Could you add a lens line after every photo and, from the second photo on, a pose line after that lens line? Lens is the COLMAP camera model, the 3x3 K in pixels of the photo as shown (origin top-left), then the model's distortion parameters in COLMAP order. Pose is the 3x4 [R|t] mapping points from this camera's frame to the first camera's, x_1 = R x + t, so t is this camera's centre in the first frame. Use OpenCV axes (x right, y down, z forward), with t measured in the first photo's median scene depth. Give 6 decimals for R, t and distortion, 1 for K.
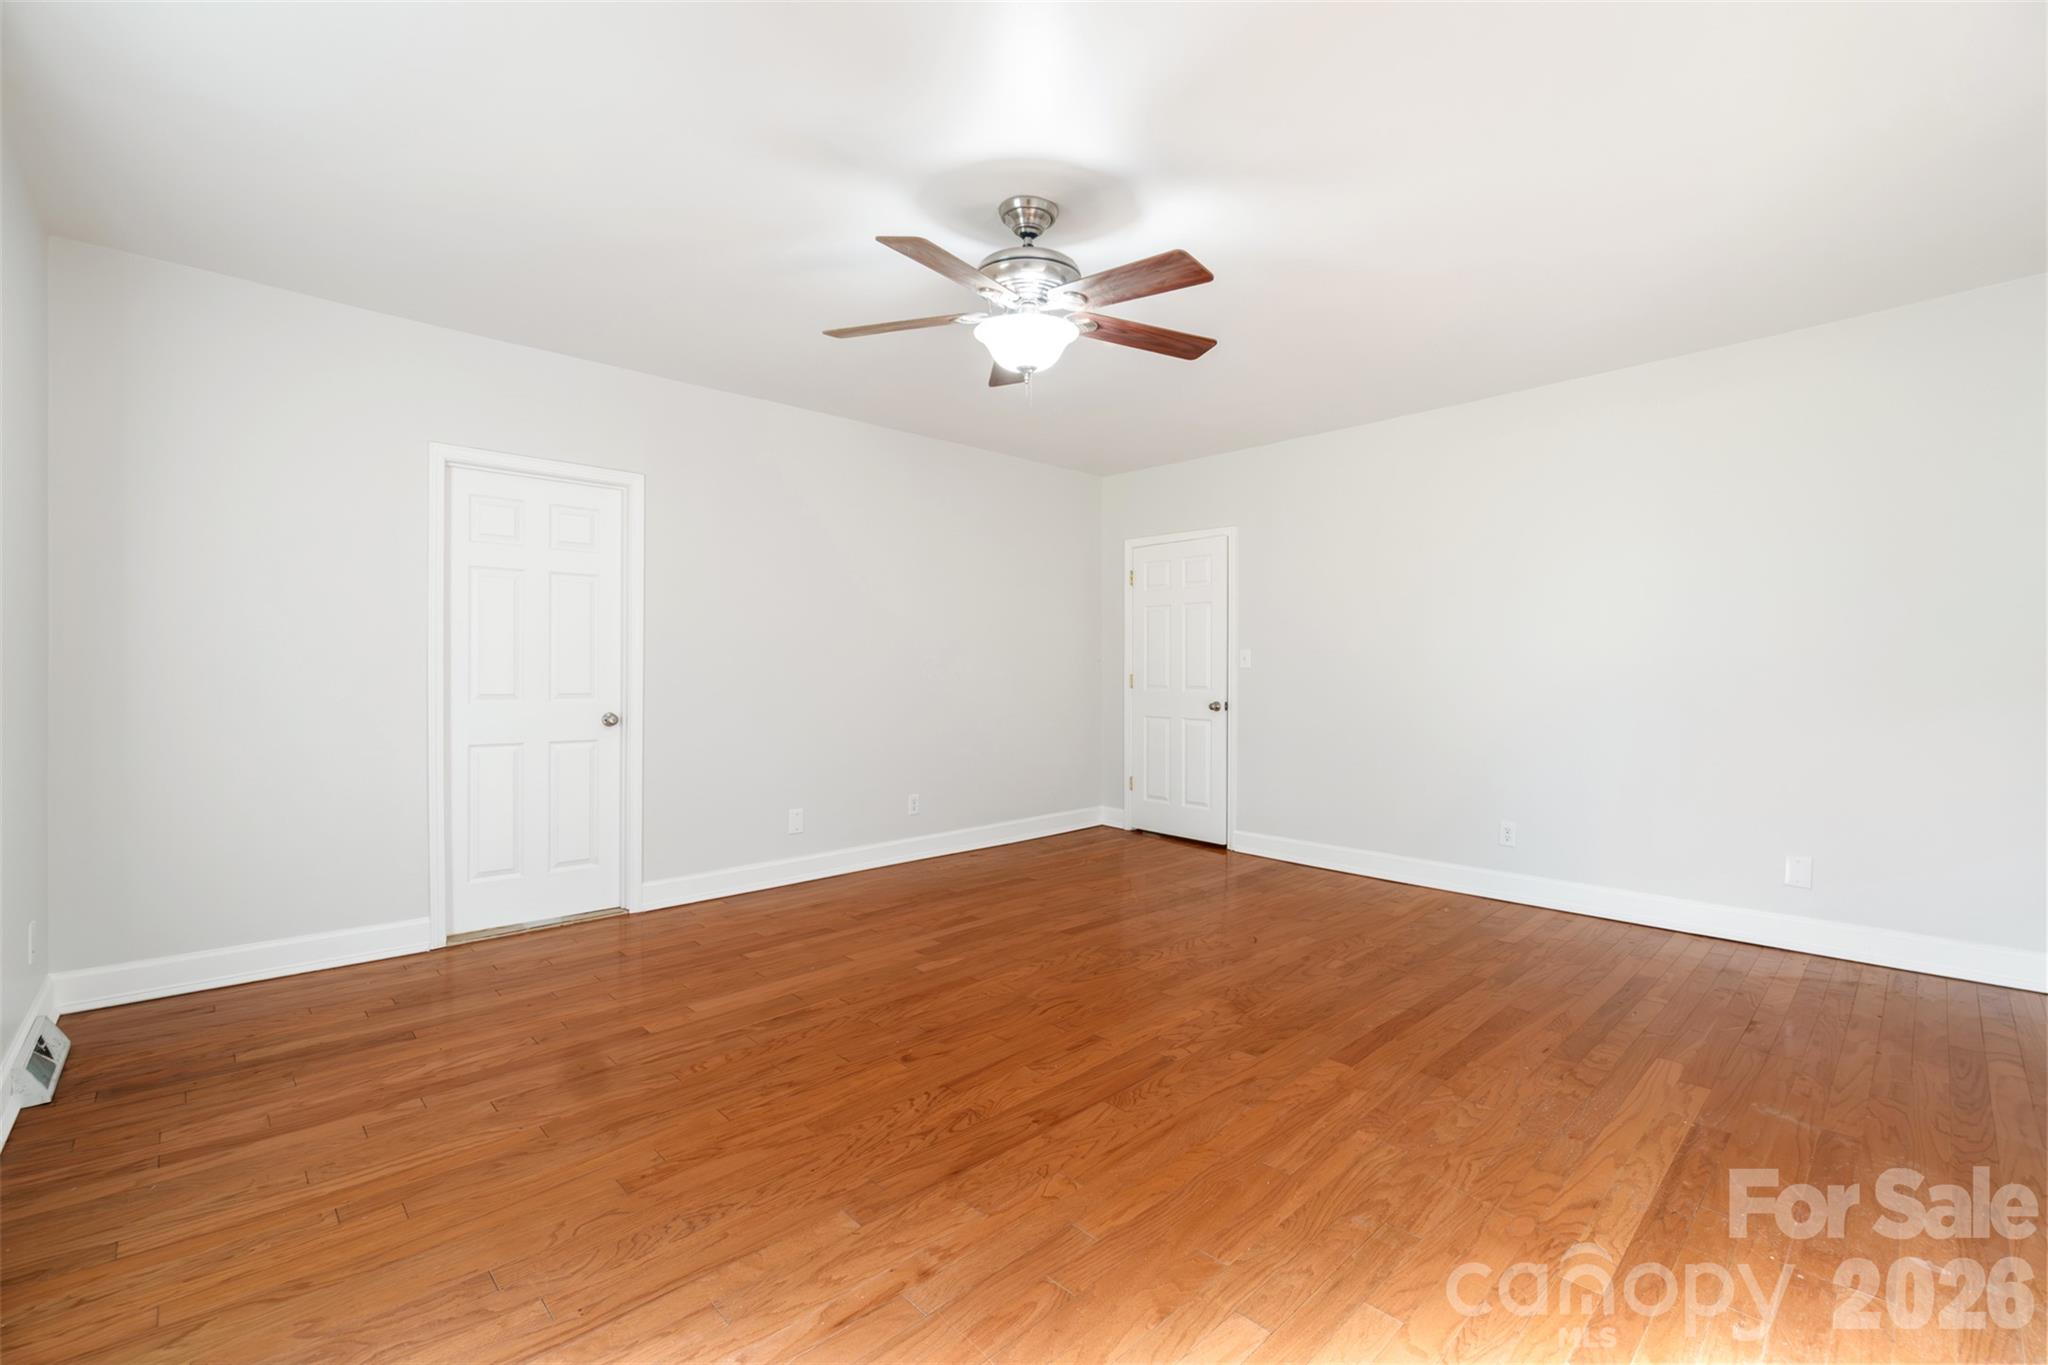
lens RADIAL K [[888.1, 0, 1025.6], [0, 888.1, 675.7], [0, 0, 1]] dist [-0.000068, 0.000010]
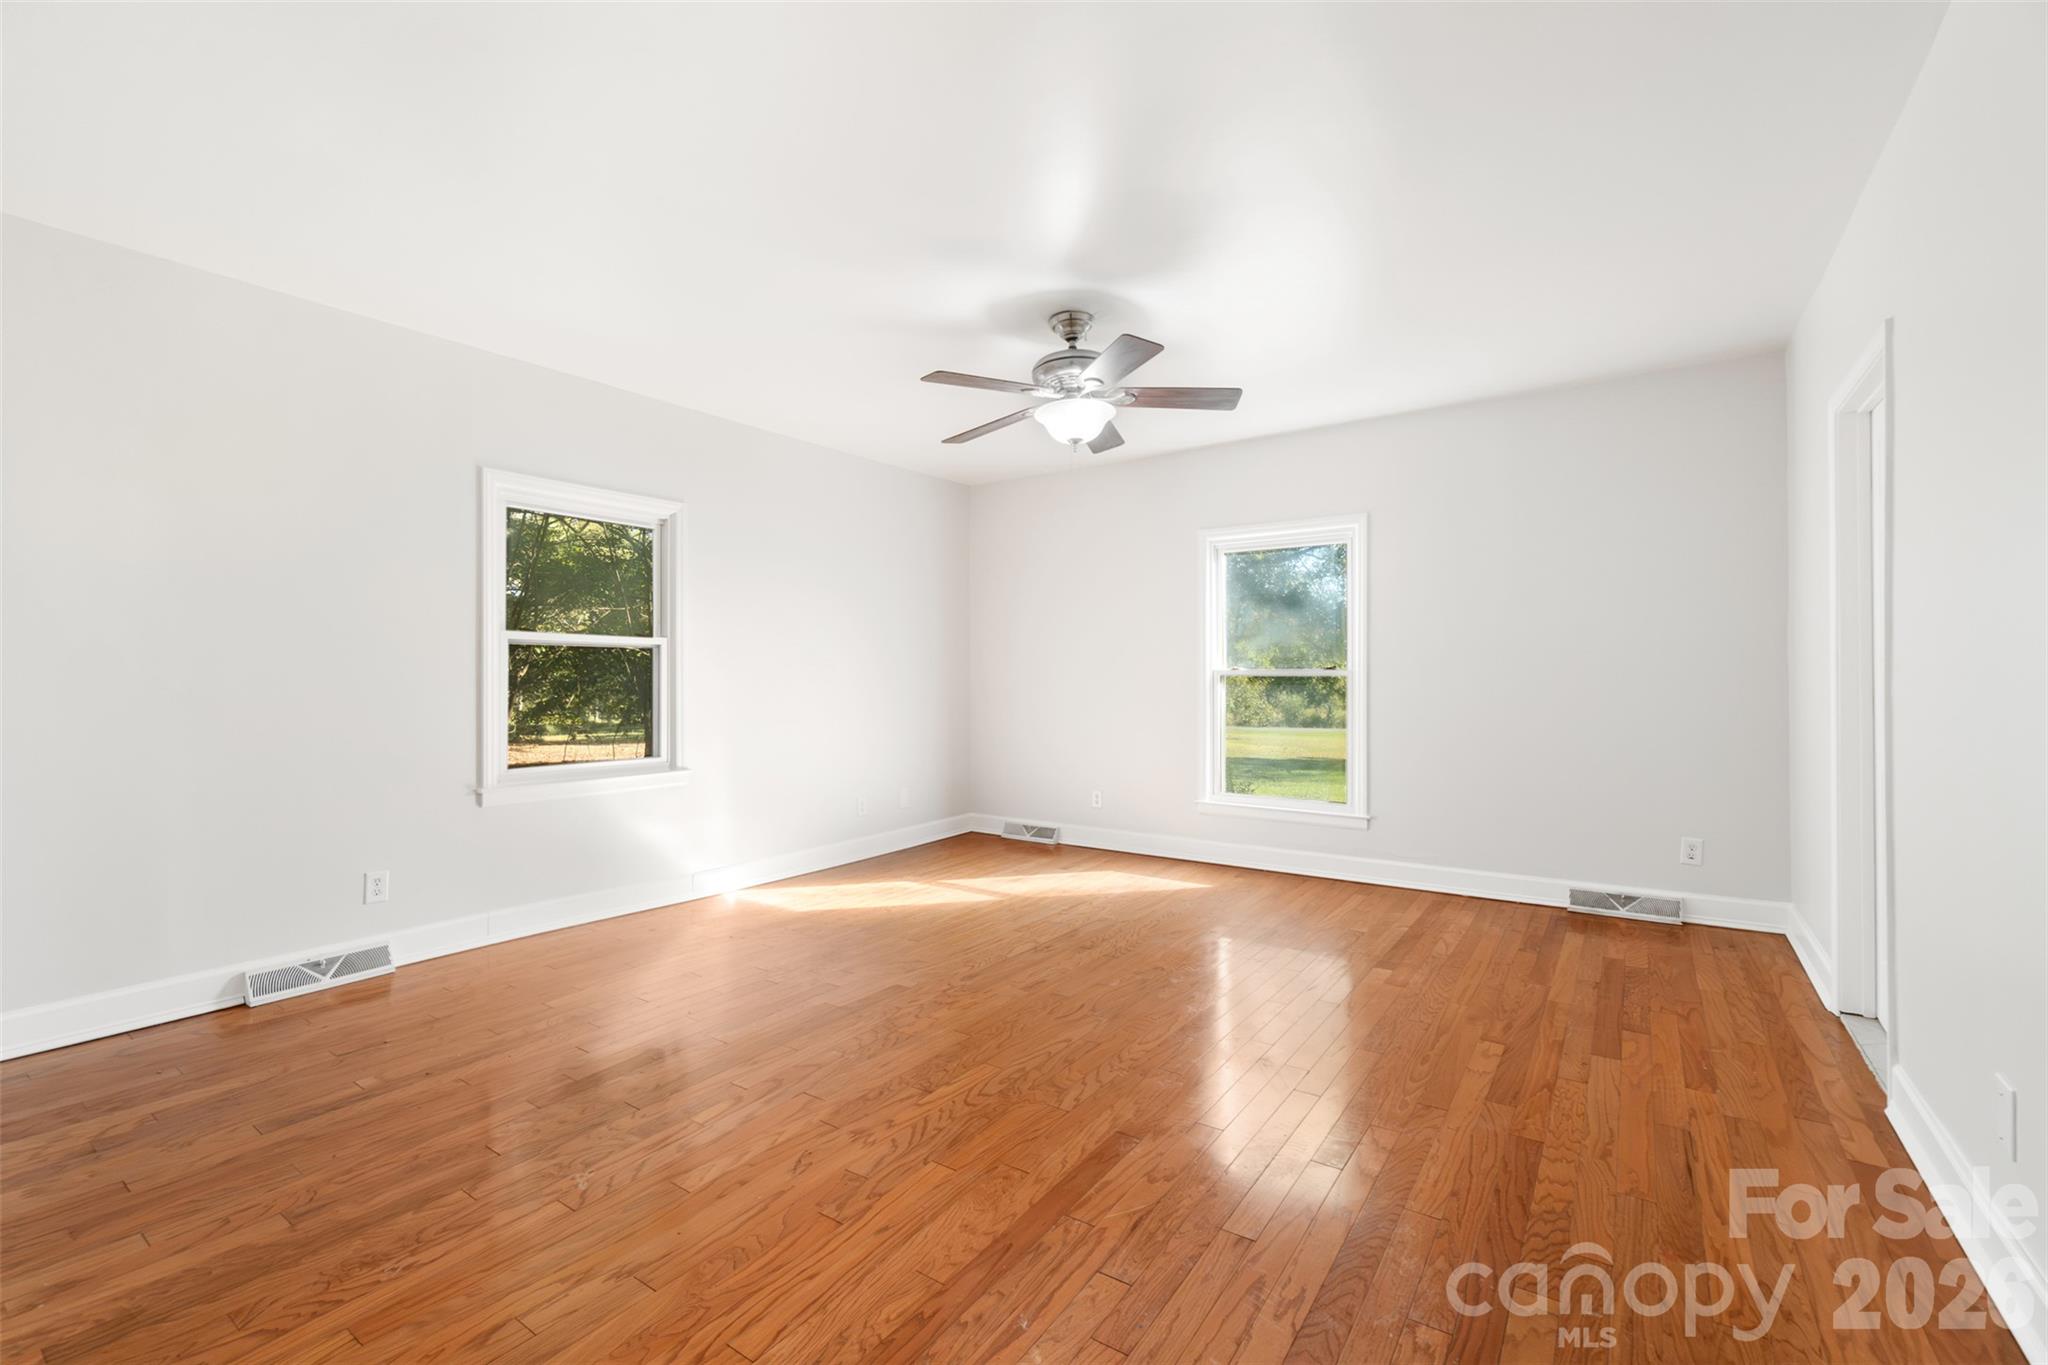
lens RADIAL K [[888.1, 0, 1023.2], [0, 888.1, 676.8], [0, 0, 1]] dist [-0.000068, 0.000010]
pose [[-0.979437, -0.005753, -0.201666, 0.304325], [-0.007152, 0.999955, 0.006208, -0.011179], [0.201622, 0.007523, -0.979435, 2.025360]]
